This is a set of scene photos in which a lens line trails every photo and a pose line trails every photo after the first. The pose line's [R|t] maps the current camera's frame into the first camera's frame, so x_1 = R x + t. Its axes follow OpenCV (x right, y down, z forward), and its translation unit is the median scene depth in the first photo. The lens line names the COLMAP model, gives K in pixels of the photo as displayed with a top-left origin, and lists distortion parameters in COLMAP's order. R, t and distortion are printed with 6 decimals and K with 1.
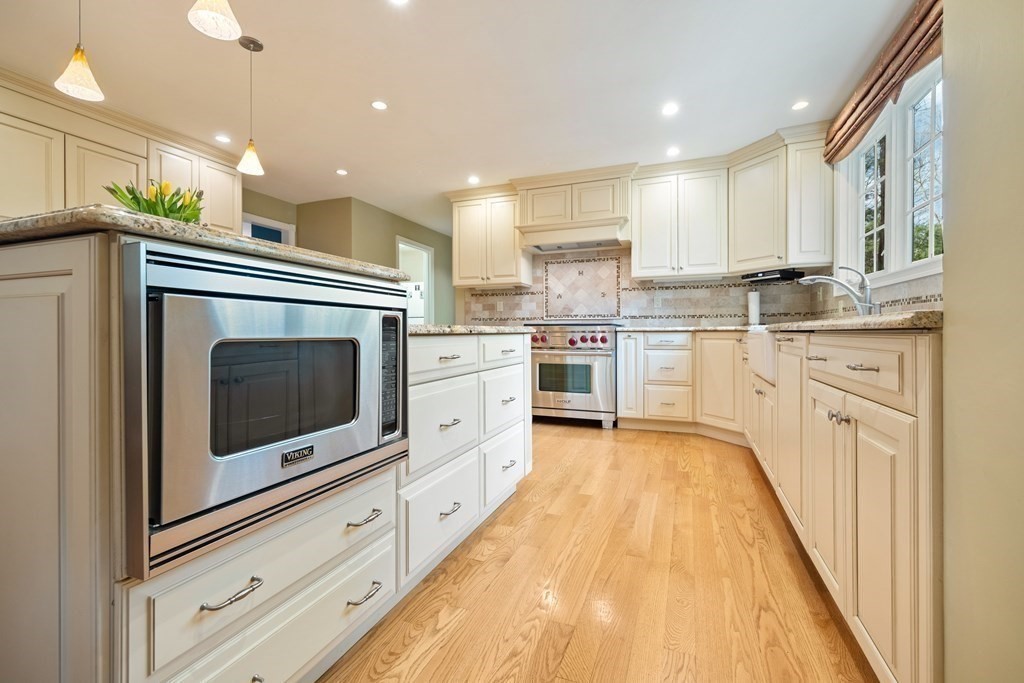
lens RADIAL K [[437.0, 0, 512.6], [0, 437.0, 329.5], [0, 0, 1]] dist [0.004783, -0.001532]
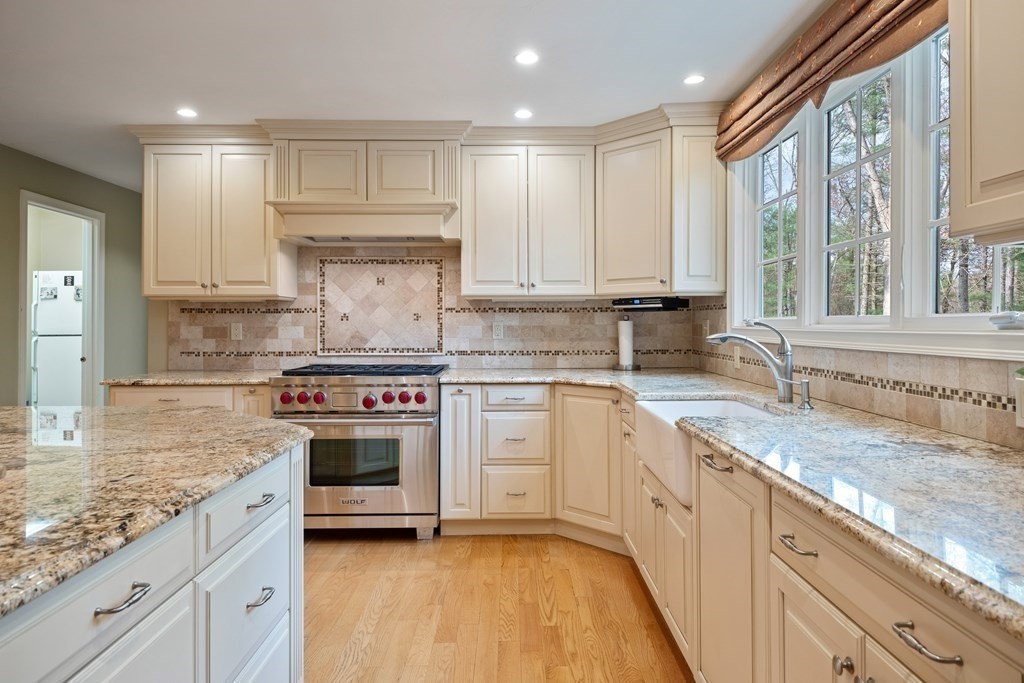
lens RADIAL K [[641.3, 0, 513.1], [0, 641.3, 313.5], [0, 0, 1]] dist [0.036171, -0.023093]
pose [[0.928554, 0.006403, 0.371141, -0.009699], [-0.000593, 0.999876, -0.015765, -0.086751], [-0.371196, 0.014419, 0.928443, 0.101913]]
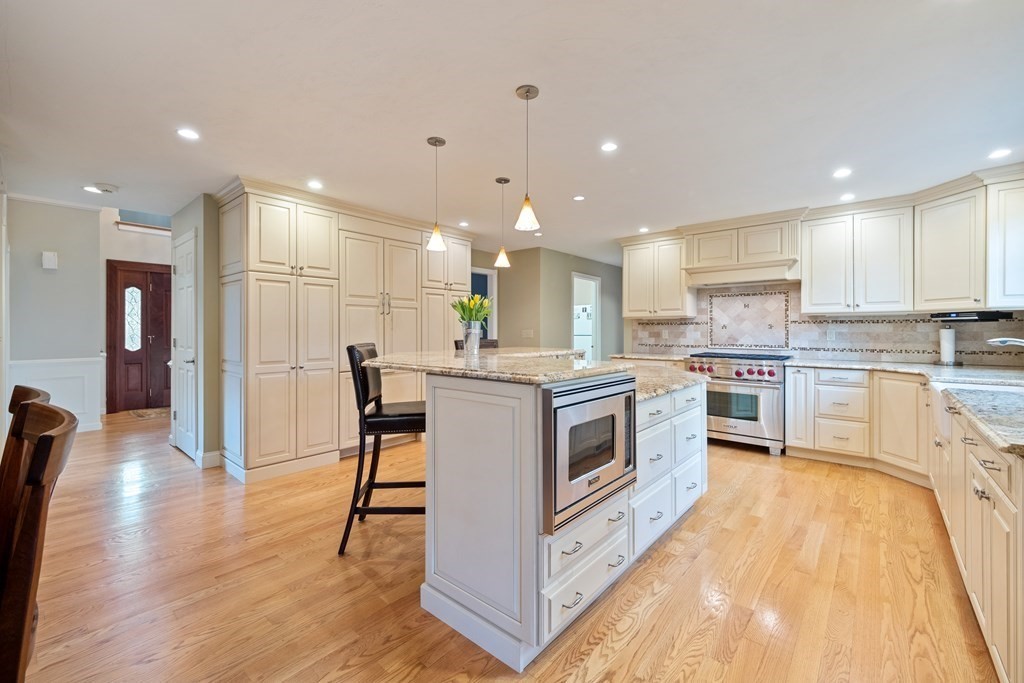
lens RADIAL K [[415.2, 0, 517.0], [0, 415.2, 329.8], [0, 0, 1]] dist [-0.003477, -0.000621]
pose [[0.944219, 0.003171, -0.329304, -0.051654], [-0.002994, 0.999995, 0.001045, -0.087807], [0.329306, -0.000001, 0.944223, -0.192178]]
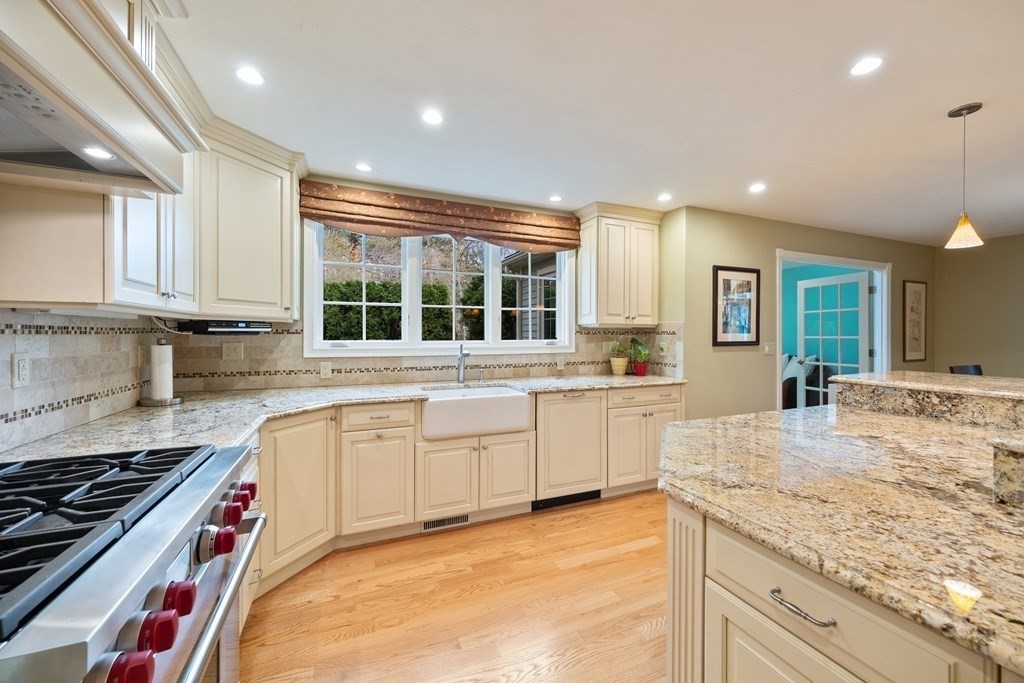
lens RADIAL K [[415.2, 0, 507.9], [0, 415.2, 338.4], [0, 0, 1]] dist [-0.003477, -0.000621]
pose [[-0.707676, -0.004522, 0.706522, -0.182496], [0.000890, 0.999973, 0.007292, -0.105359], [-0.706536, 0.005789, -0.707653, 1.139586]]
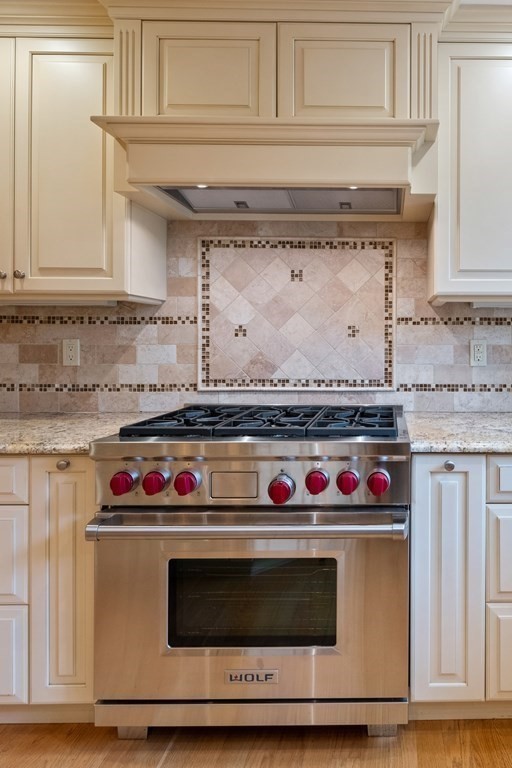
lens RADIAL K [[528.8, 0, 398.5], [0, 528.8, 337.4], [0, 0, 1]] dist [0.013275, -0.004705]
pose [[0.923943, 0.008779, 0.382429, 0.073220], [-0.005661, 0.999941, -0.009278, -0.086052], [-0.382488, 0.006408, 0.923938, 0.653895]]
